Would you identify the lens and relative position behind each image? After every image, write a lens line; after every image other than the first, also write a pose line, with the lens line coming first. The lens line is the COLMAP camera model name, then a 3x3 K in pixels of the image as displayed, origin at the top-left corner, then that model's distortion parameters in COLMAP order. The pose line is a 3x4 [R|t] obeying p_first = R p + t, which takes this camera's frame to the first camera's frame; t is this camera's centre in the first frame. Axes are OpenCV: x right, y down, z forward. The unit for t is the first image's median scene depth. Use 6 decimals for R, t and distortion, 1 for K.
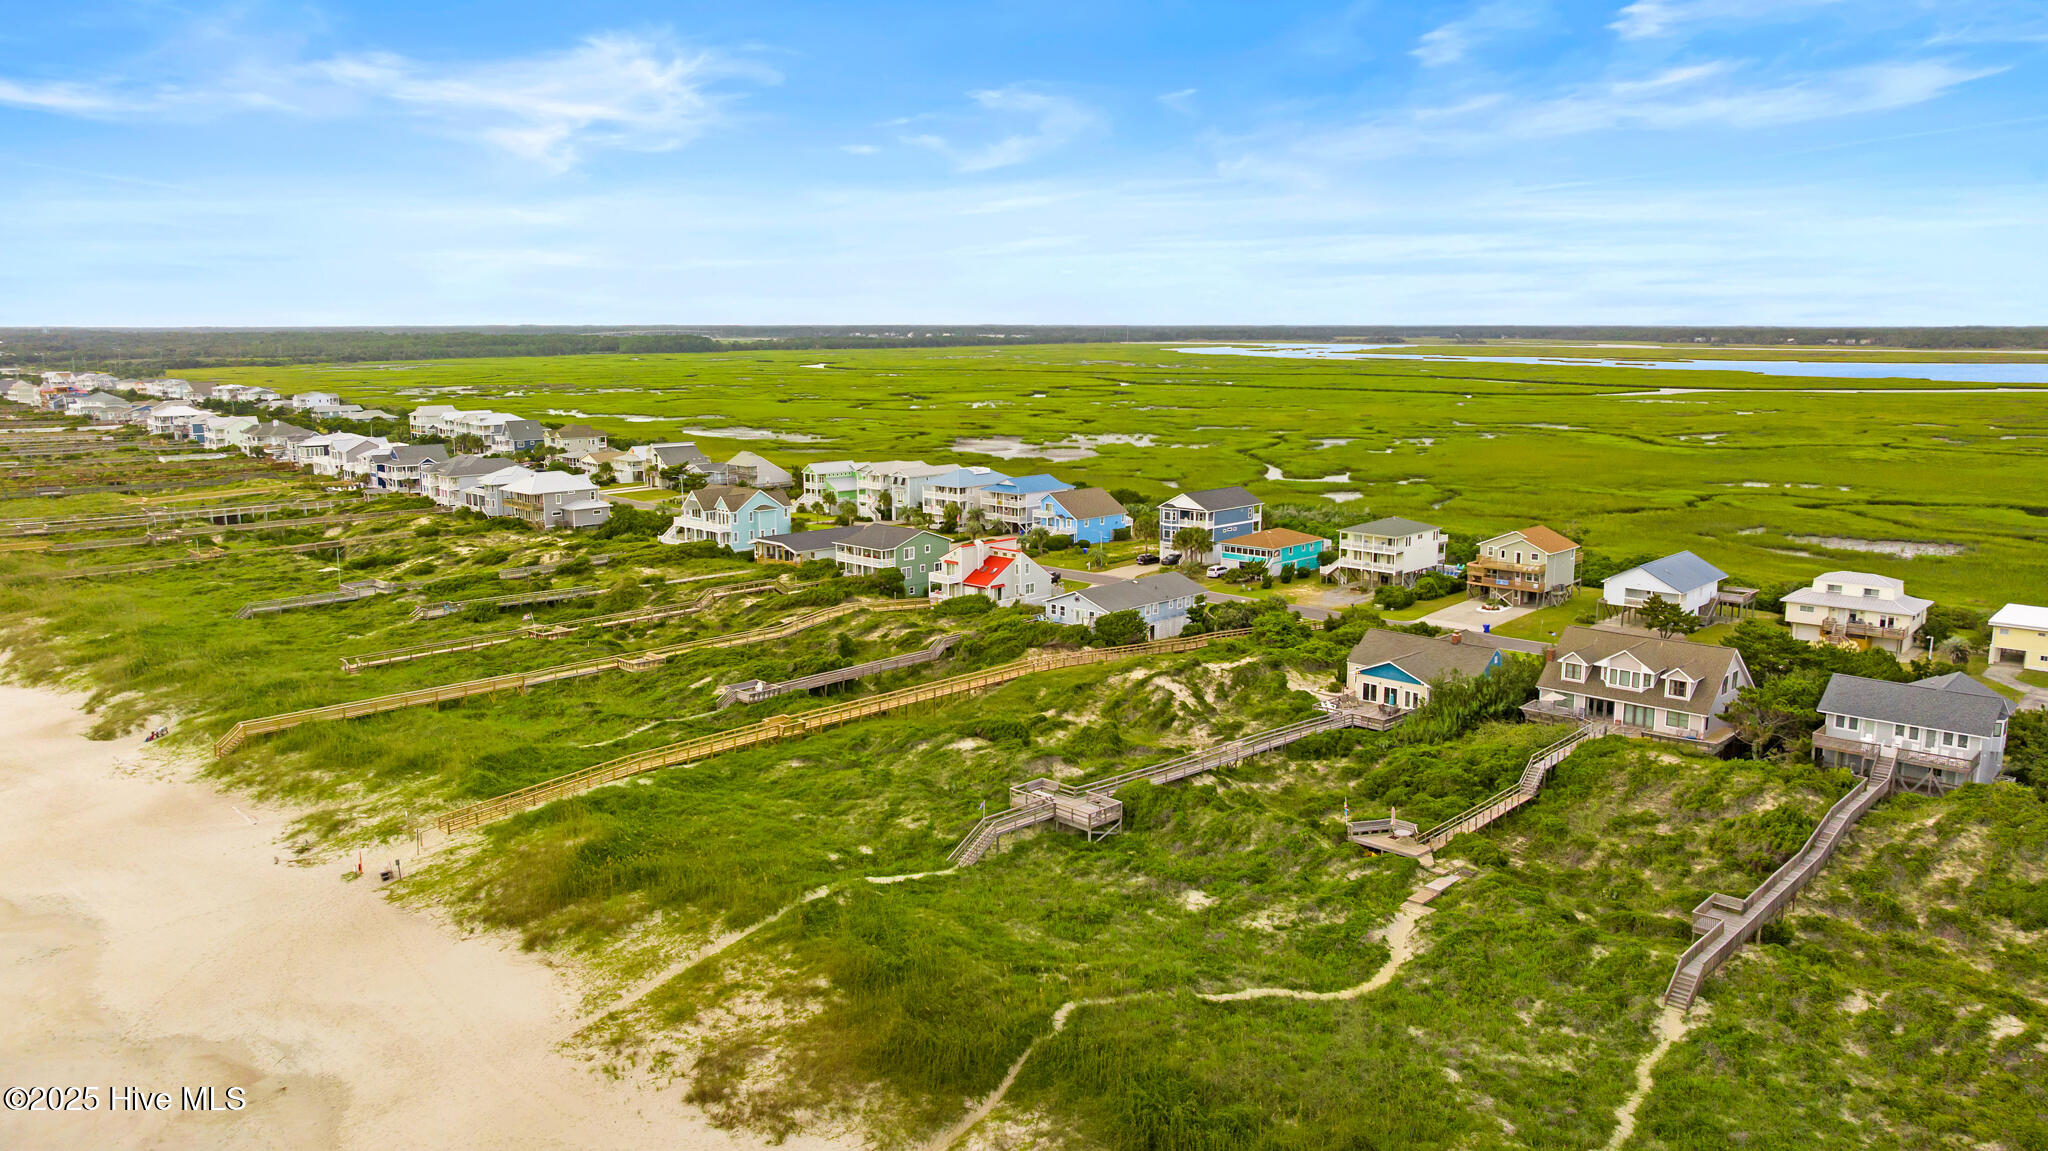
lens RADIAL K [[1452.9, 0, 1024.0], [0, 1452.9, 575.5], [0, 0, 1]] dist [-0.015781, 0.000448]
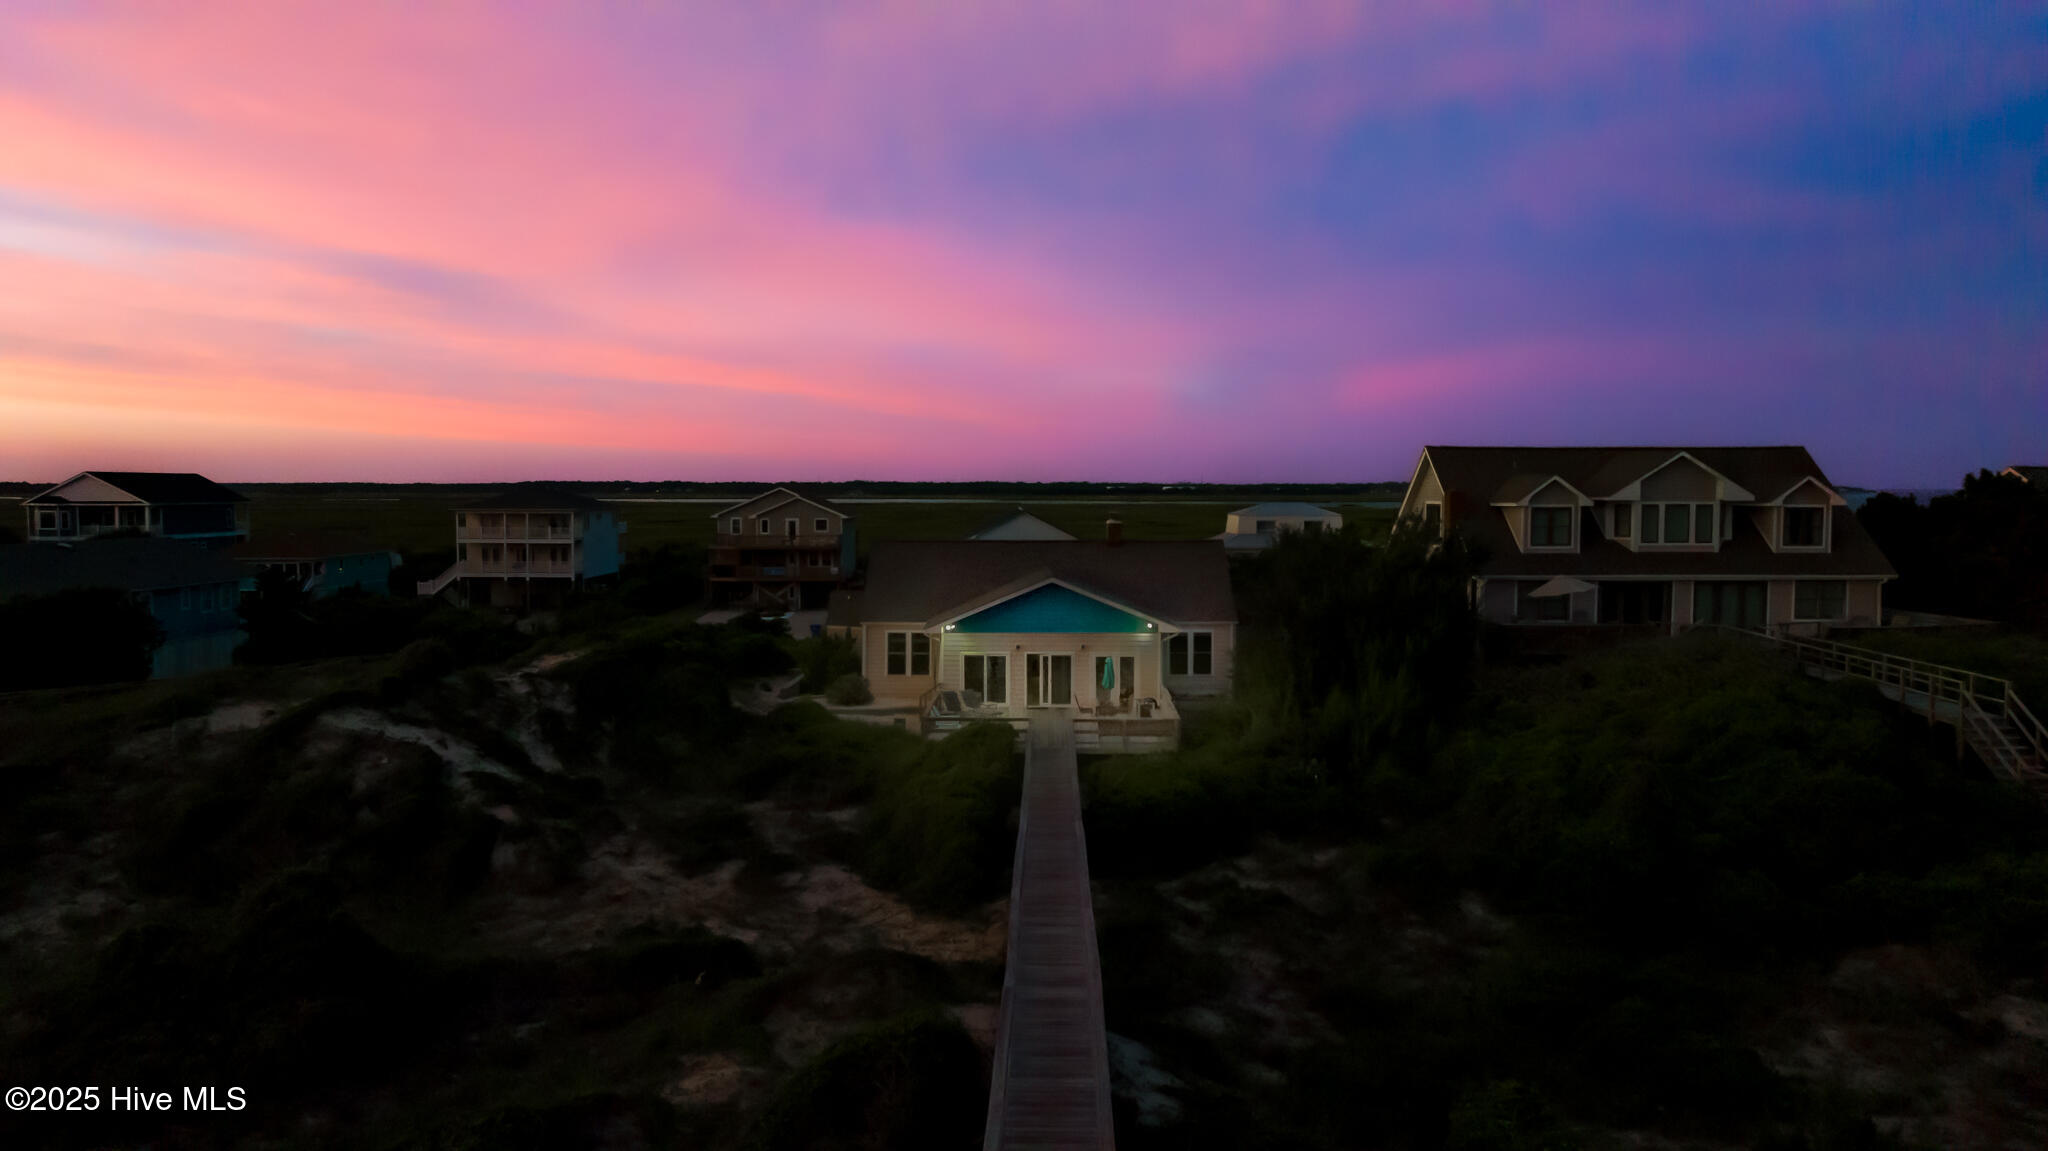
lens RADIAL K [[1452.9, 0, 1024.0], [0, 1452.9, 575.5], [0, 0, 1]] dist [-0.015781, 0.000448]
pose [[0.723053, -0.043628, 0.689414, 0.001642], [0.118988, 0.990953, -0.062084, 0.080323], [-0.680468, 0.126922, 0.721702, 0.752087]]
